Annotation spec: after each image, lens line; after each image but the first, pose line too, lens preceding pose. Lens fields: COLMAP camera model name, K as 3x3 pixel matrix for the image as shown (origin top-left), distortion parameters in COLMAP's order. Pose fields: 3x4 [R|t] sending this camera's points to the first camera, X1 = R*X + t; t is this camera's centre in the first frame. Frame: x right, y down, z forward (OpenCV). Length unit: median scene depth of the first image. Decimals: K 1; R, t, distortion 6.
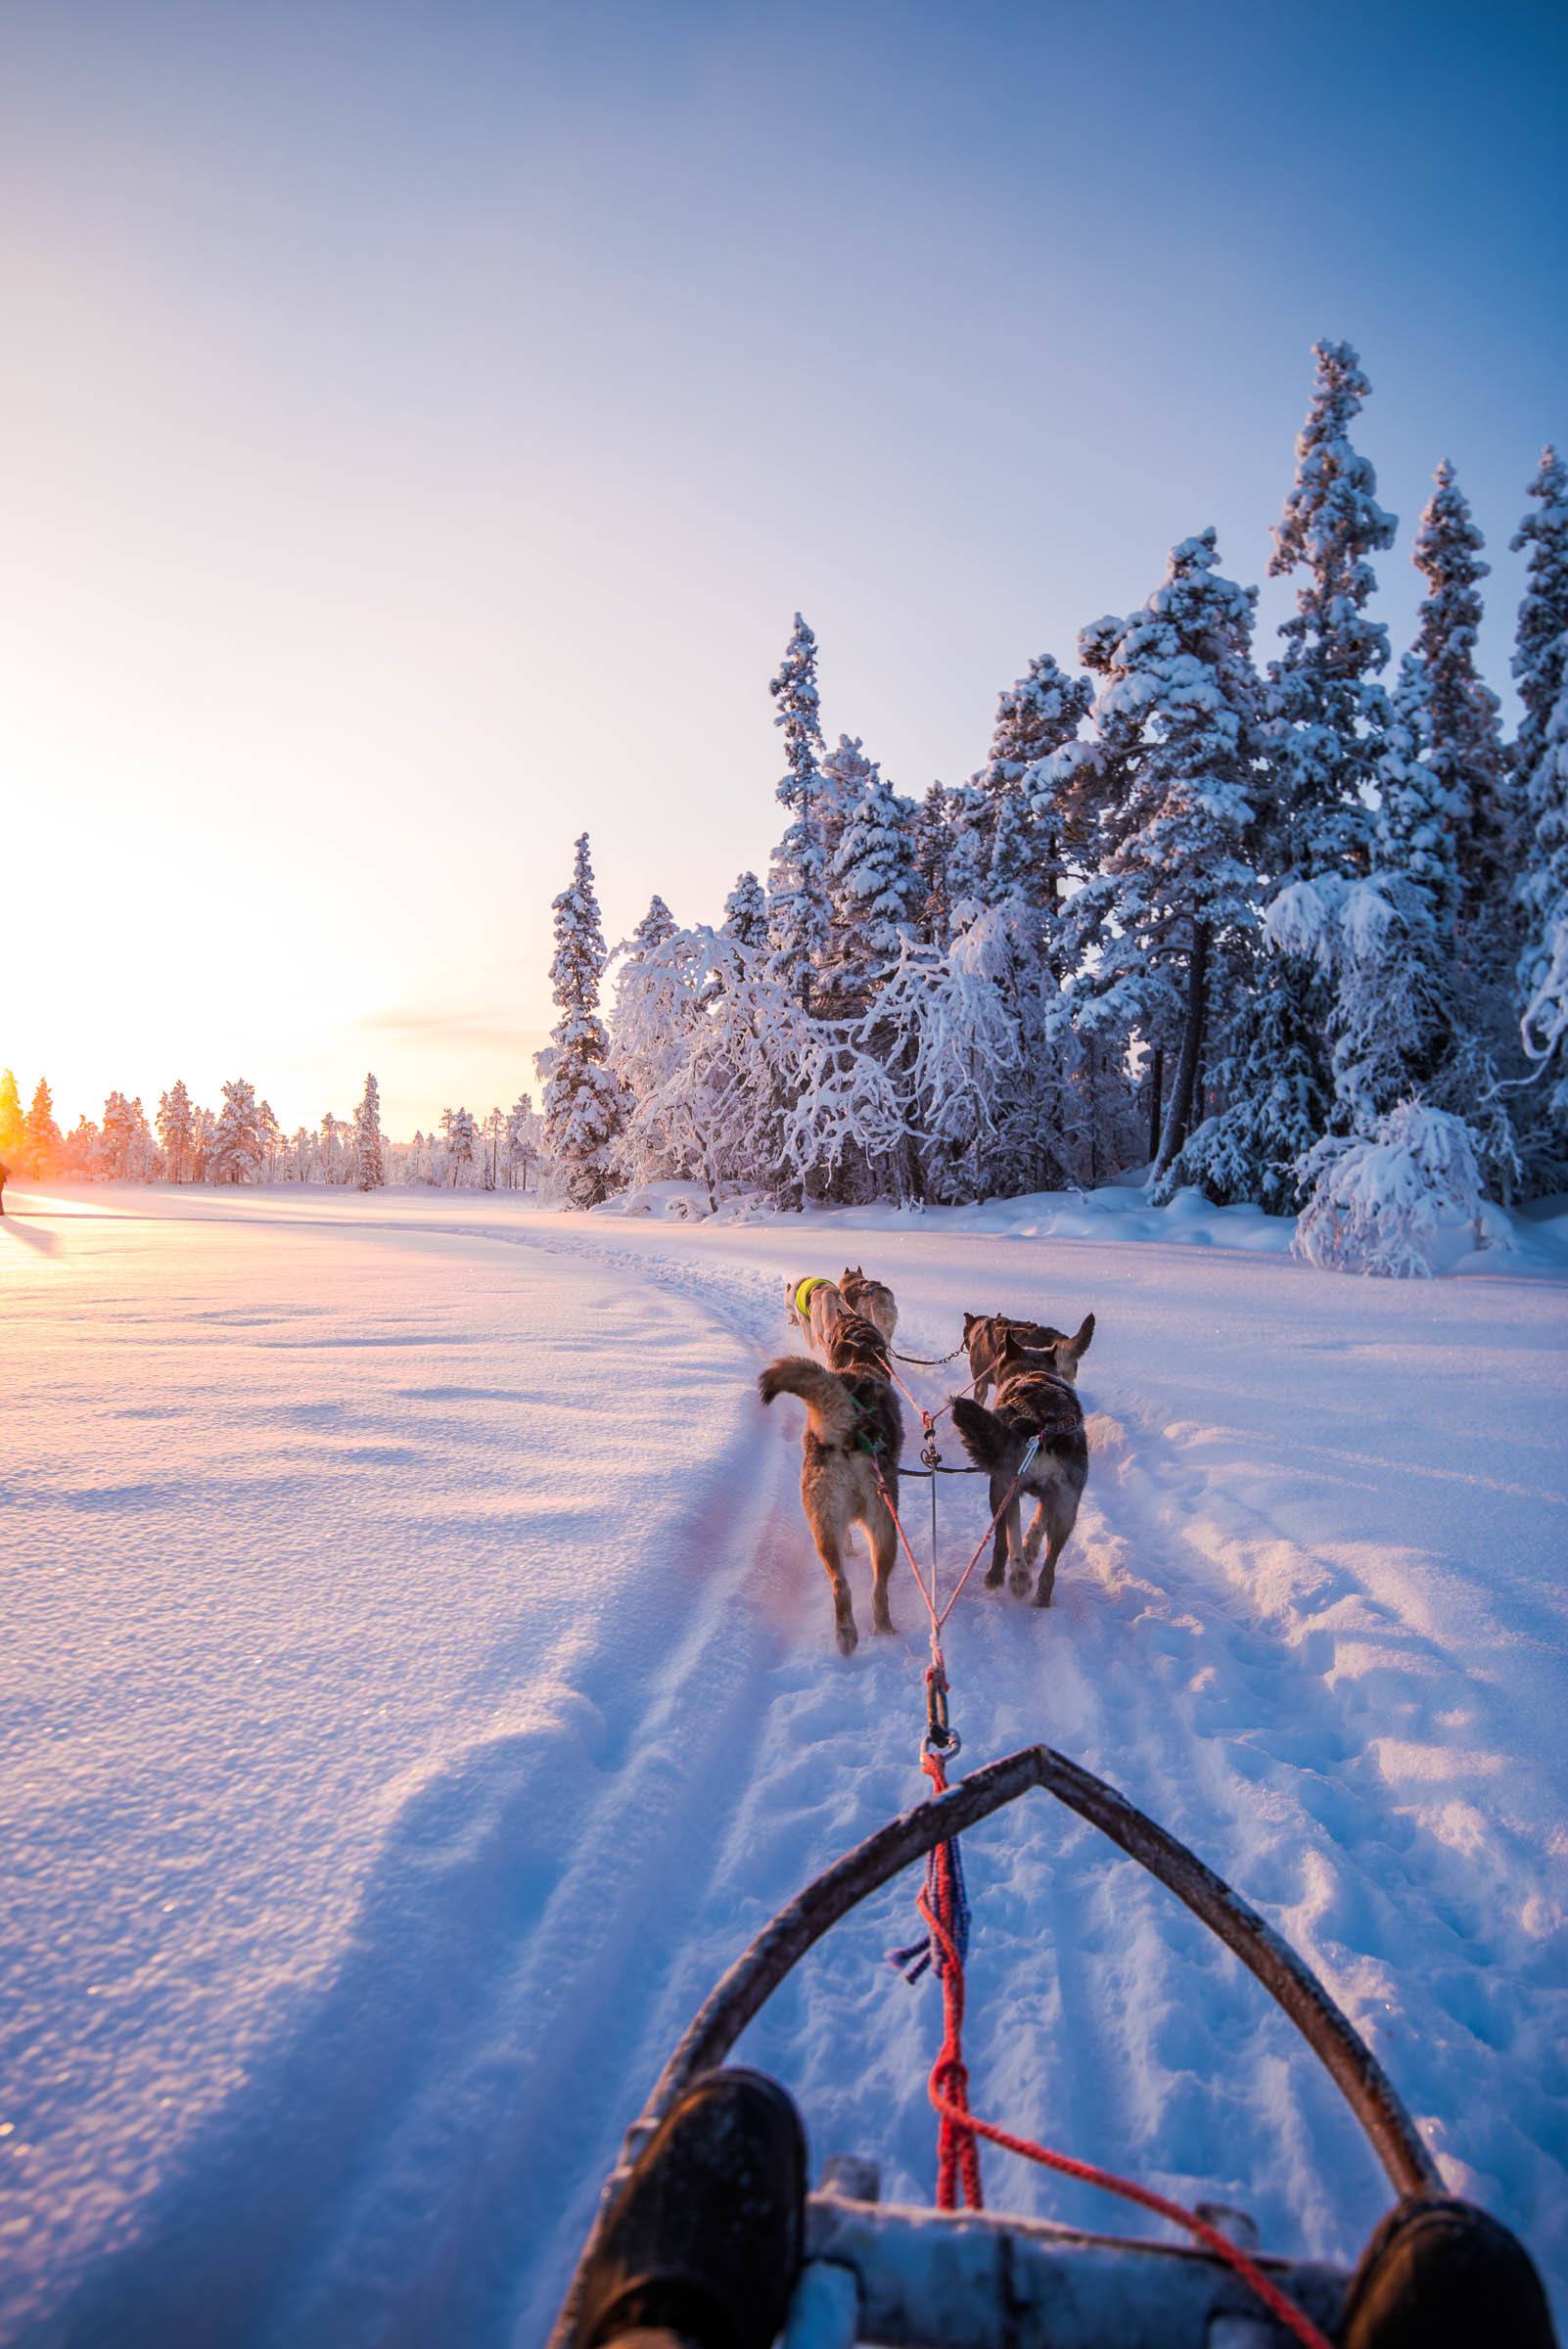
lens RADIAL K [[1439.0, 0, 790.3], [0, 1439.0, 1181.4], [0, 0, 1]] dist [-0.001645, -0.001555]
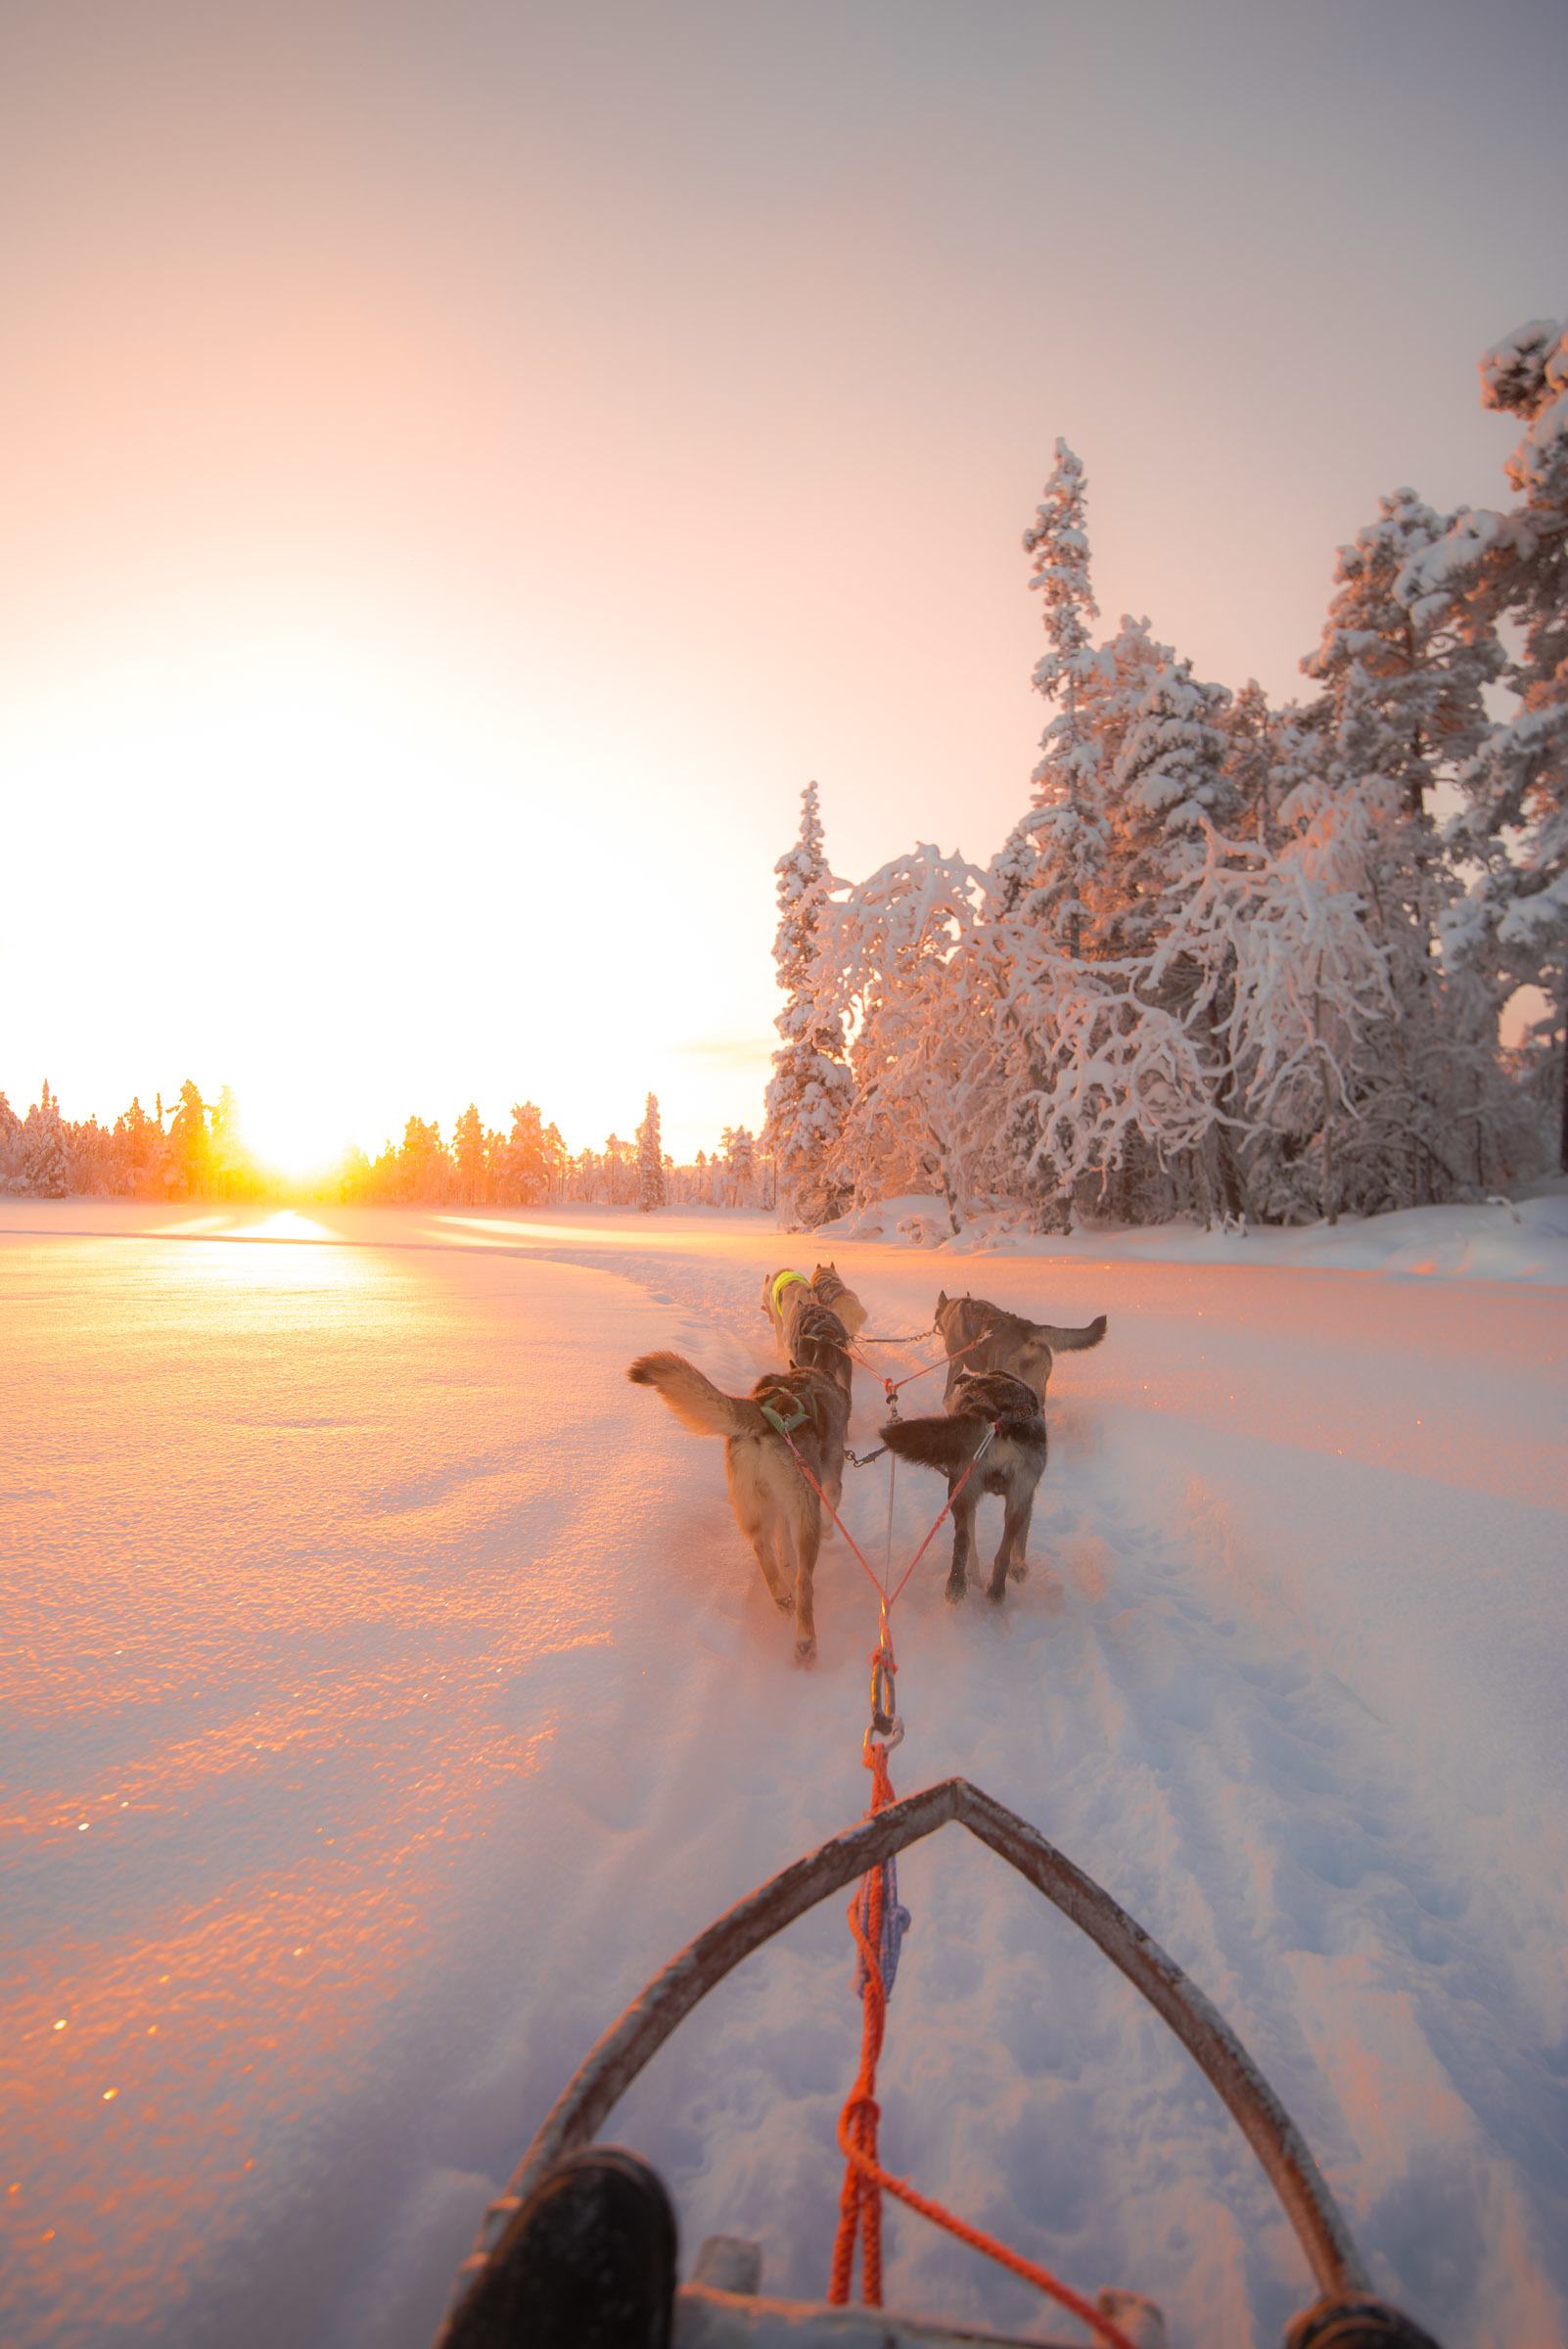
lens RADIAL K [[1439.0, 0, 781.8], [0, 1439.0, 1180.7], [0, 0, 1]] dist [-0.001645, -0.001555]
pose [[0.977876, -0.008154, -0.209025, 0.016384], [0.005141, 0.999875, -0.014953, 0.003541], [0.209121, 0.013547, 0.977796, 0.228554]]
